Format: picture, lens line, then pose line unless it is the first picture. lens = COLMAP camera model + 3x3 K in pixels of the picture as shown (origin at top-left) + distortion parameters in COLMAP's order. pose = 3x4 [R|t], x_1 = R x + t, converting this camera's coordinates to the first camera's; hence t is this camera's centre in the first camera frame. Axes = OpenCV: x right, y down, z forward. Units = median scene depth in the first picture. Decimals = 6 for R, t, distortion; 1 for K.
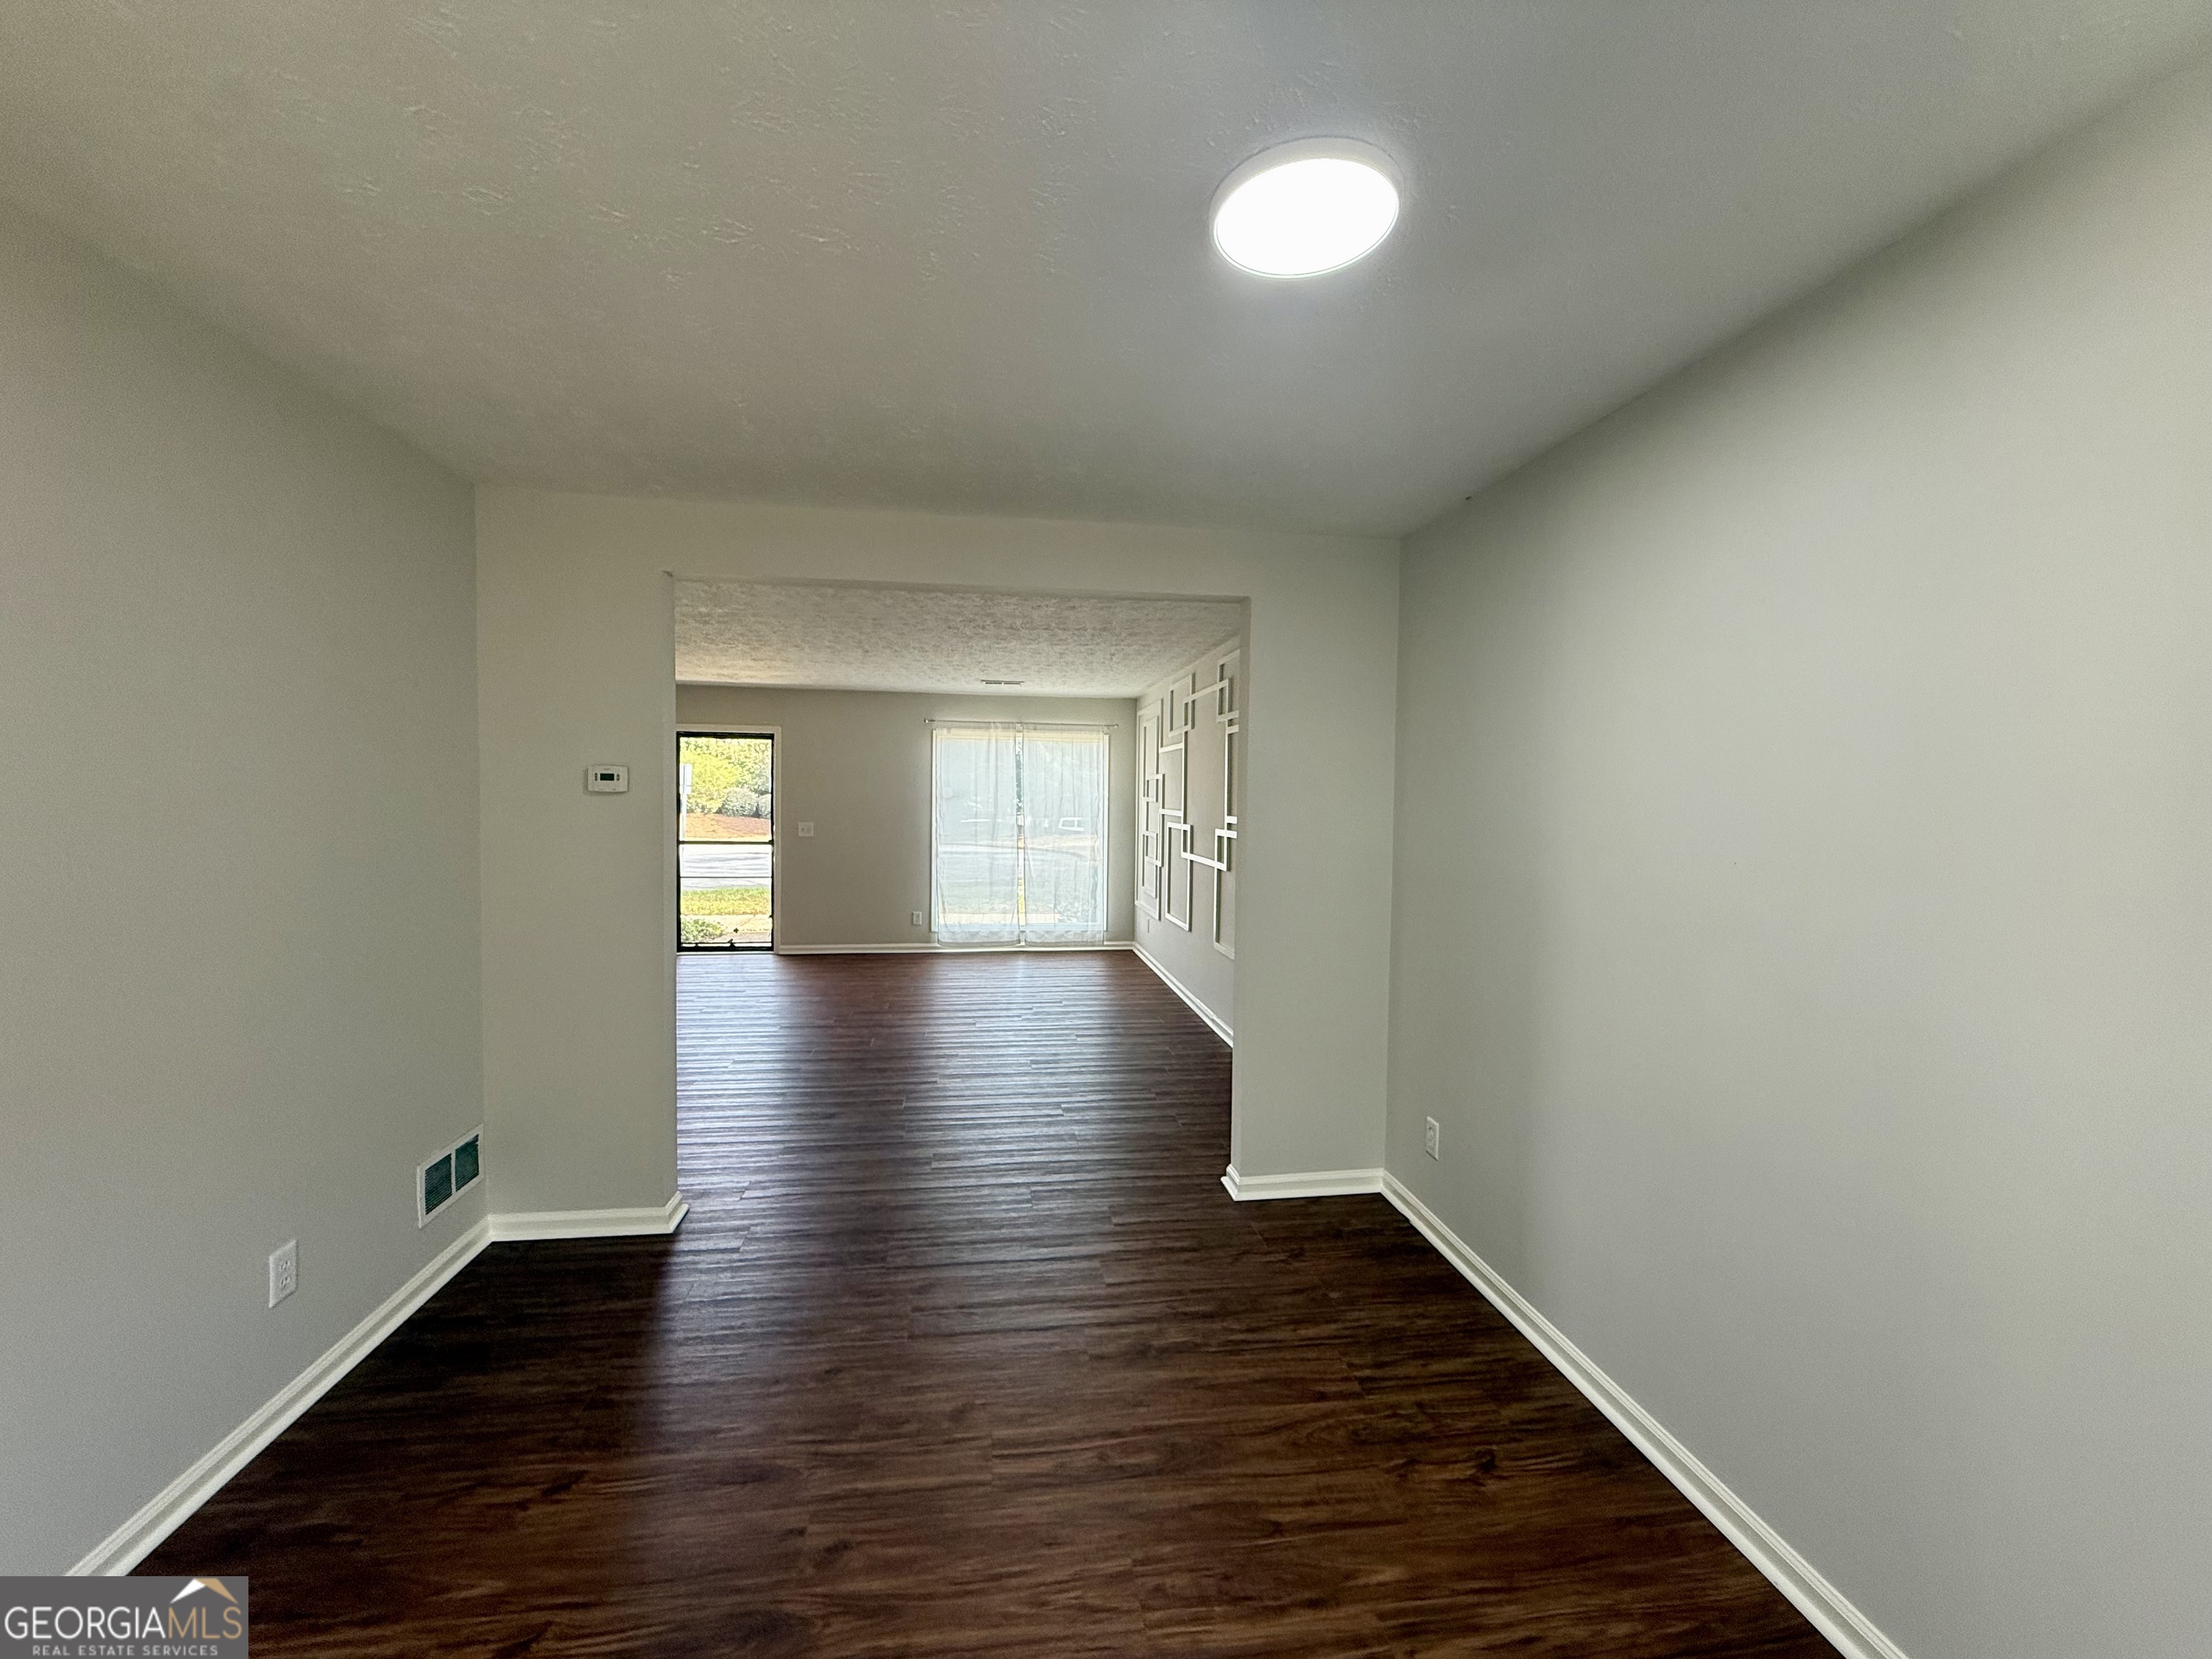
lens RADIAL K [[880.8, 0, 1097.3], [0, 880.8, 836.5], [0, 0, 1]] dist [0.002007, 0.000195]
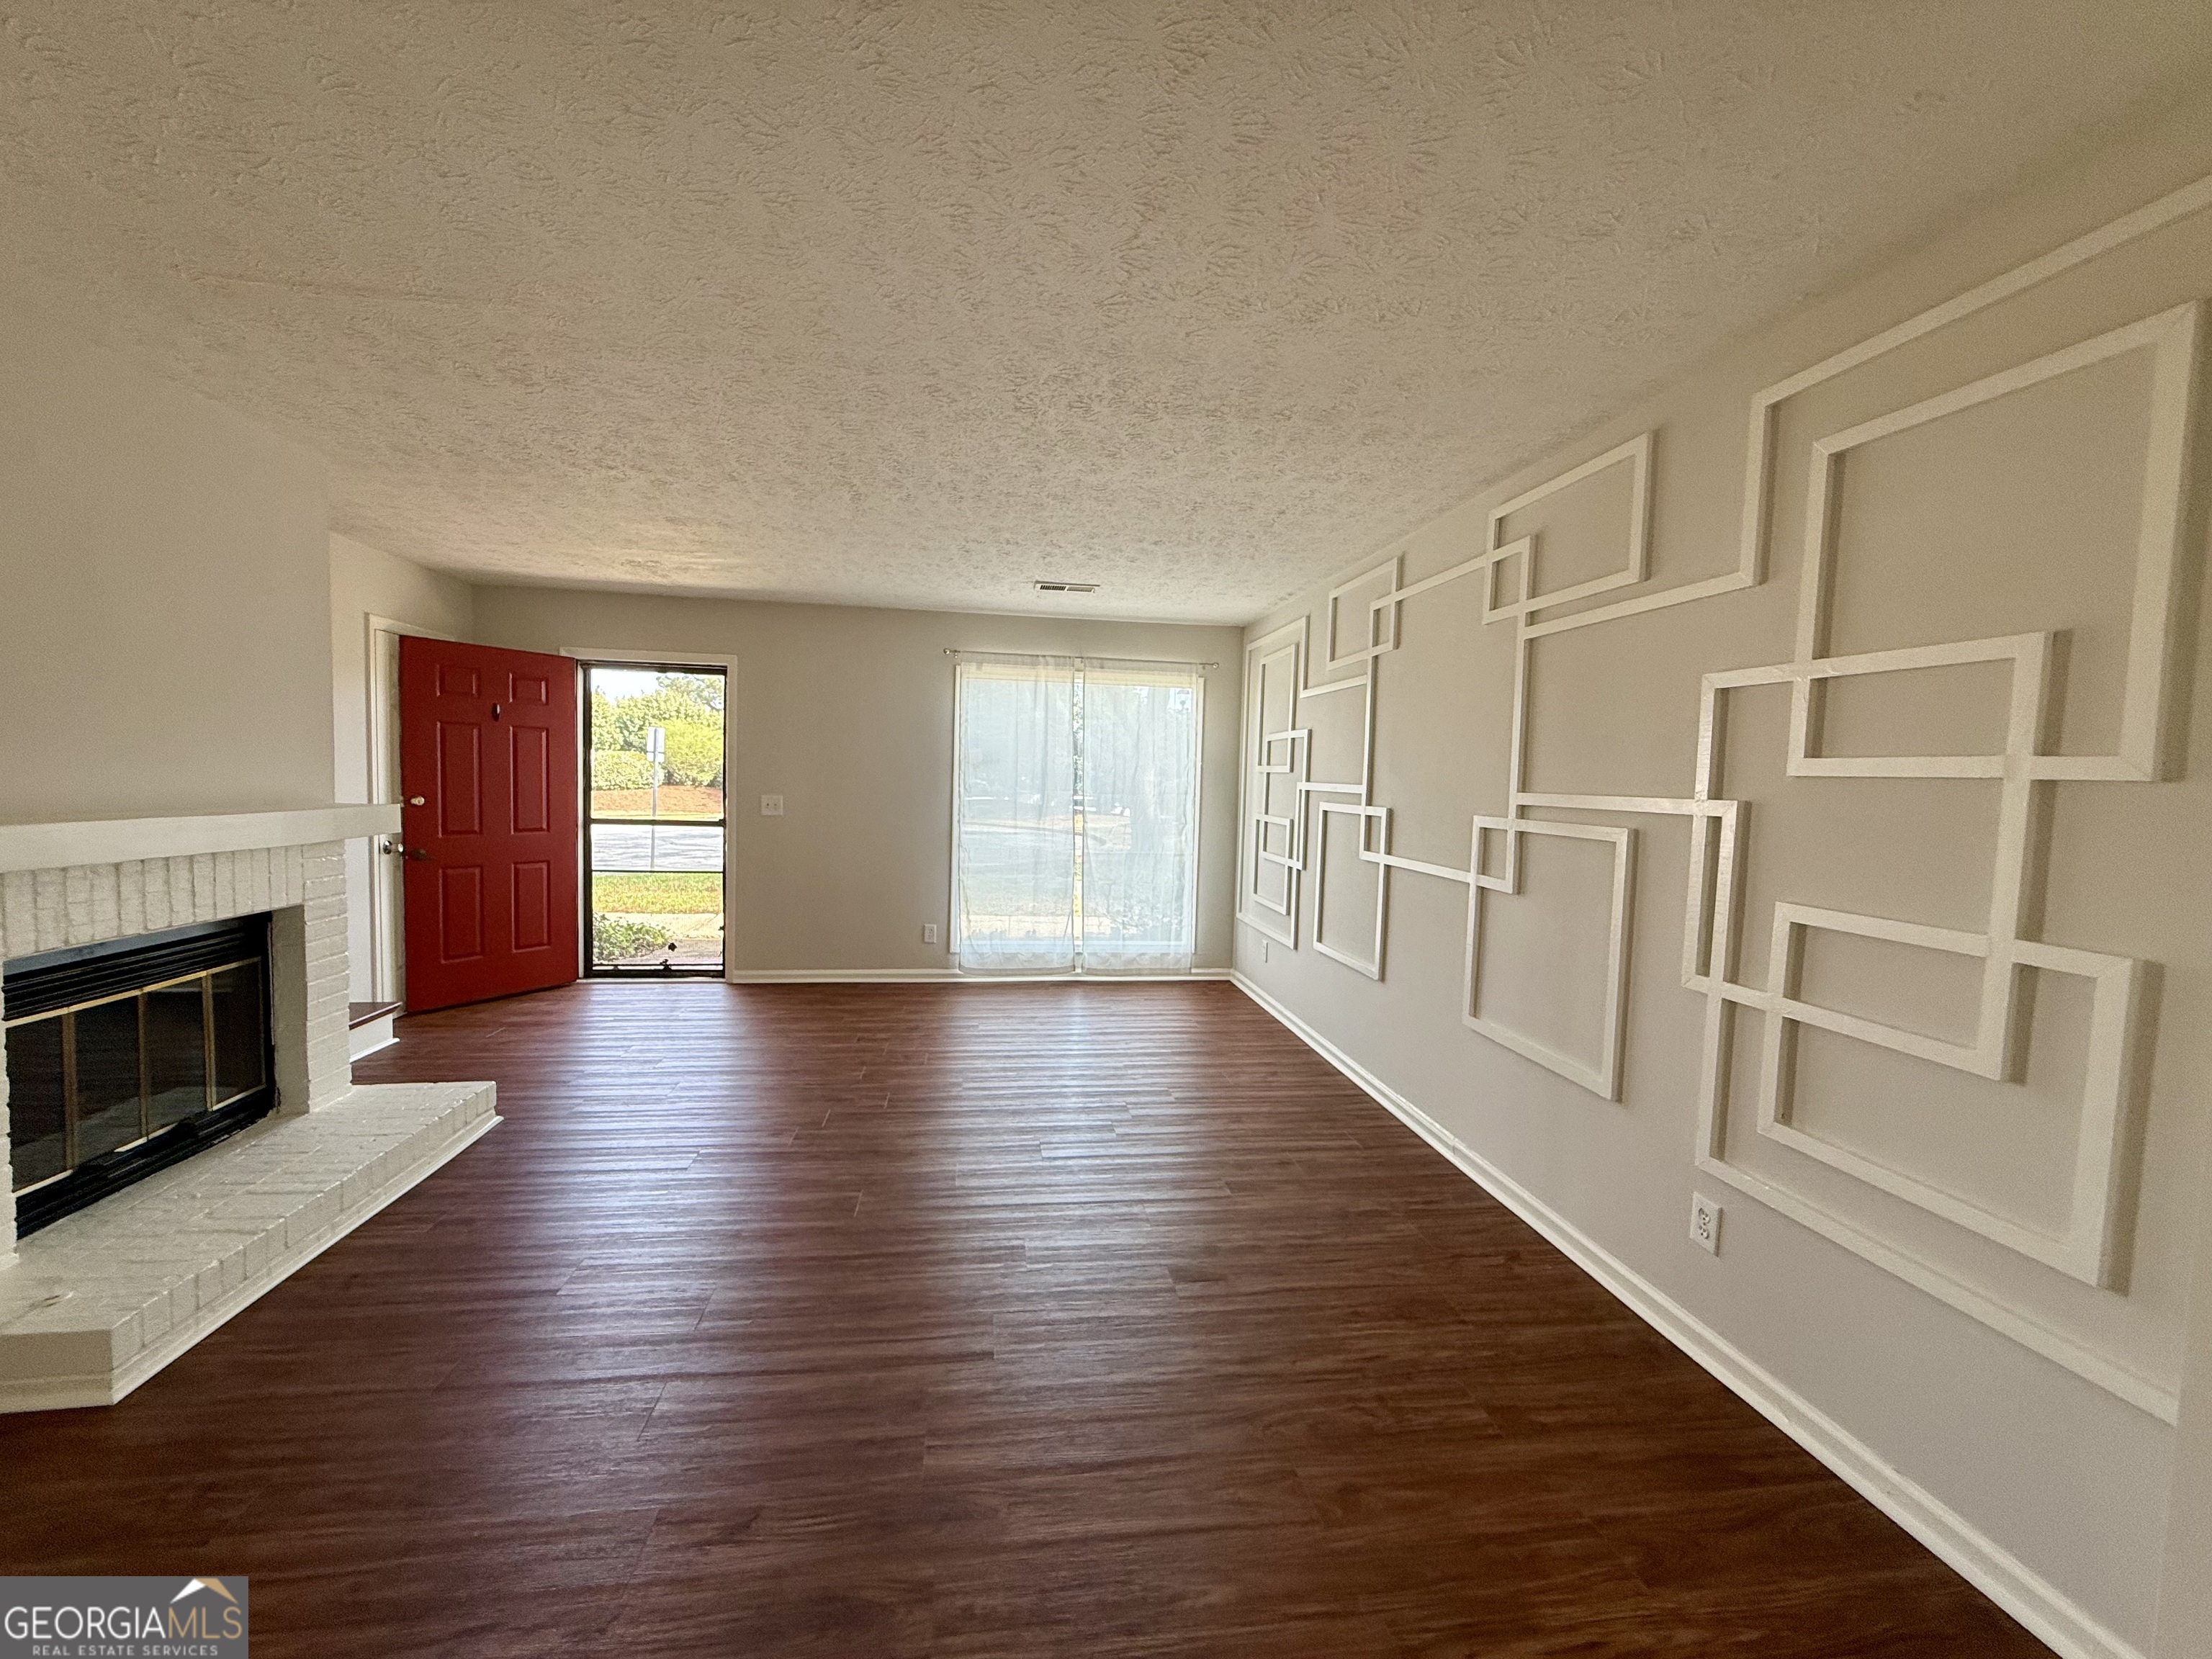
lens RADIAL K [[880.8, 0, 1099.7], [0, 880.8, 828.1], [0, 0, 1]] dist [0.002007, 0.000195]
pose [[0.999885, 0.014907, 0.002738, -0.081912], [-0.014942, 0.999799, 0.013374, -0.003394], [-0.002538, -0.013413, 0.999907, 0.336114]]
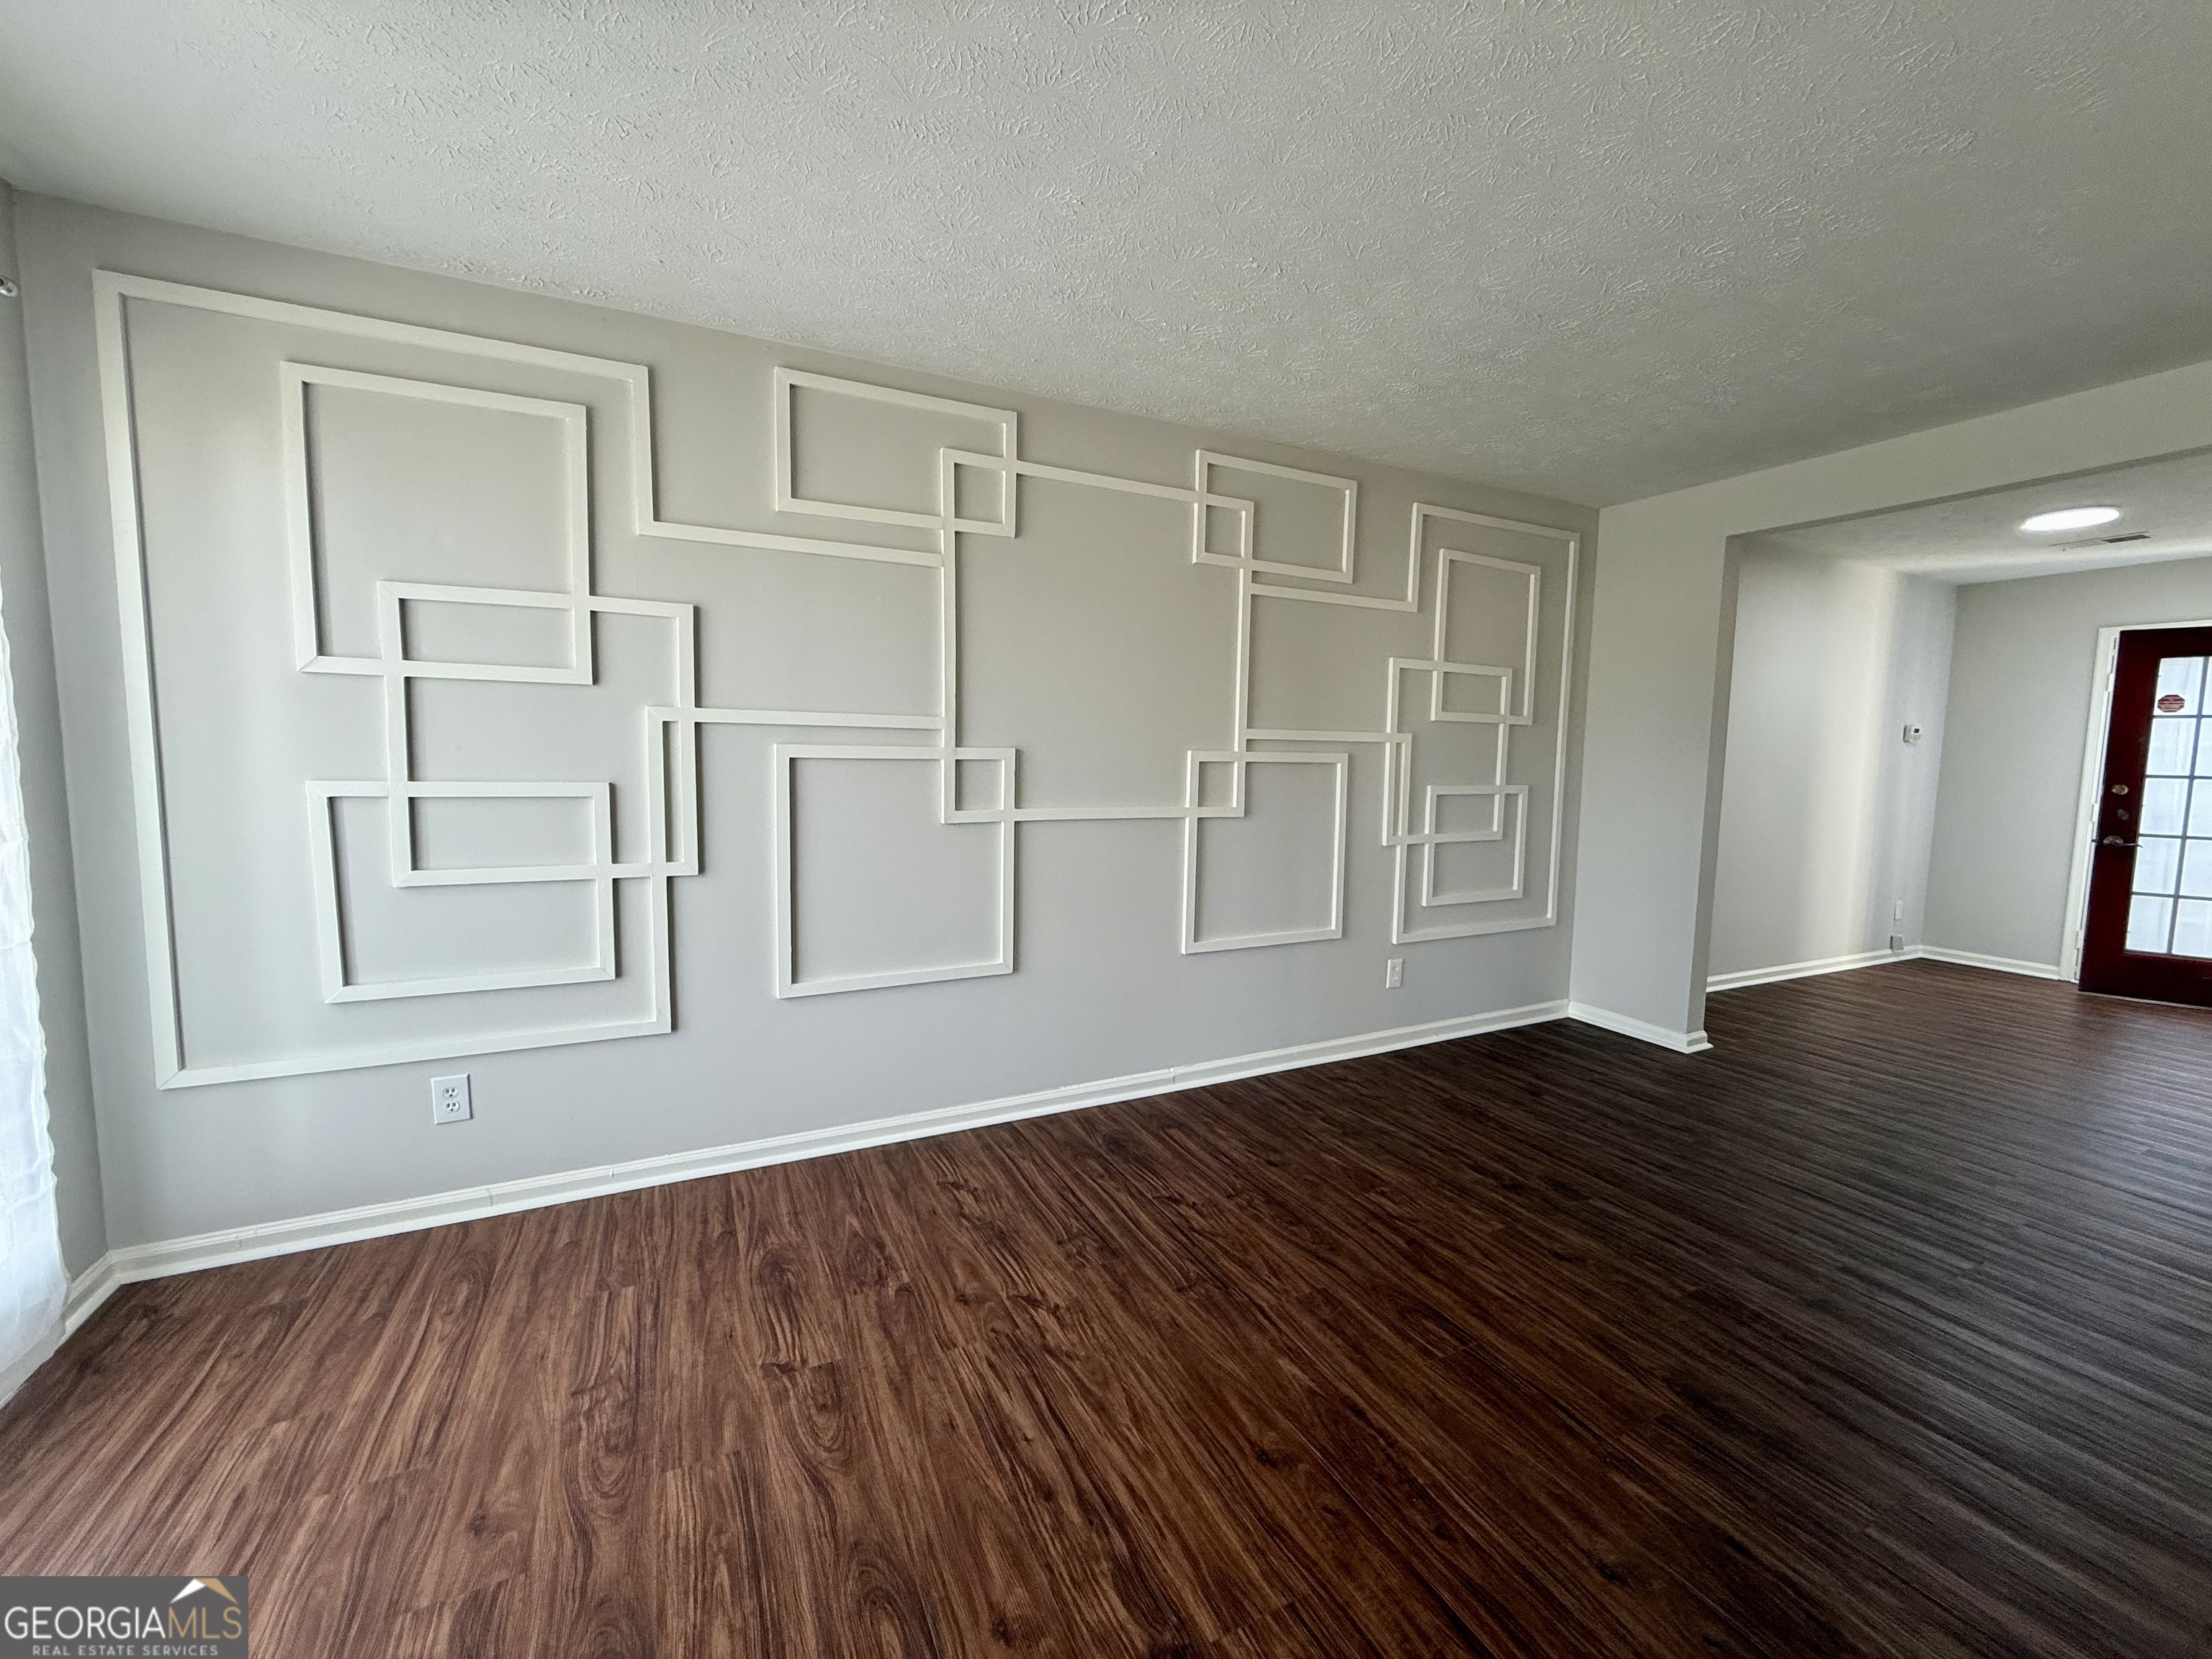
lens RADIAL K [[880.8, 0, 1101.8], [0, 880.8, 830.7], [0, 0, 1]] dist [0.002007, 0.000195]
pose [[-0.311841, -0.103780, 0.944449, -0.310115], [0.023041, 0.992899, 0.116711, -0.019211], [-0.949855, 0.058157, -0.307236, 0.952341]]
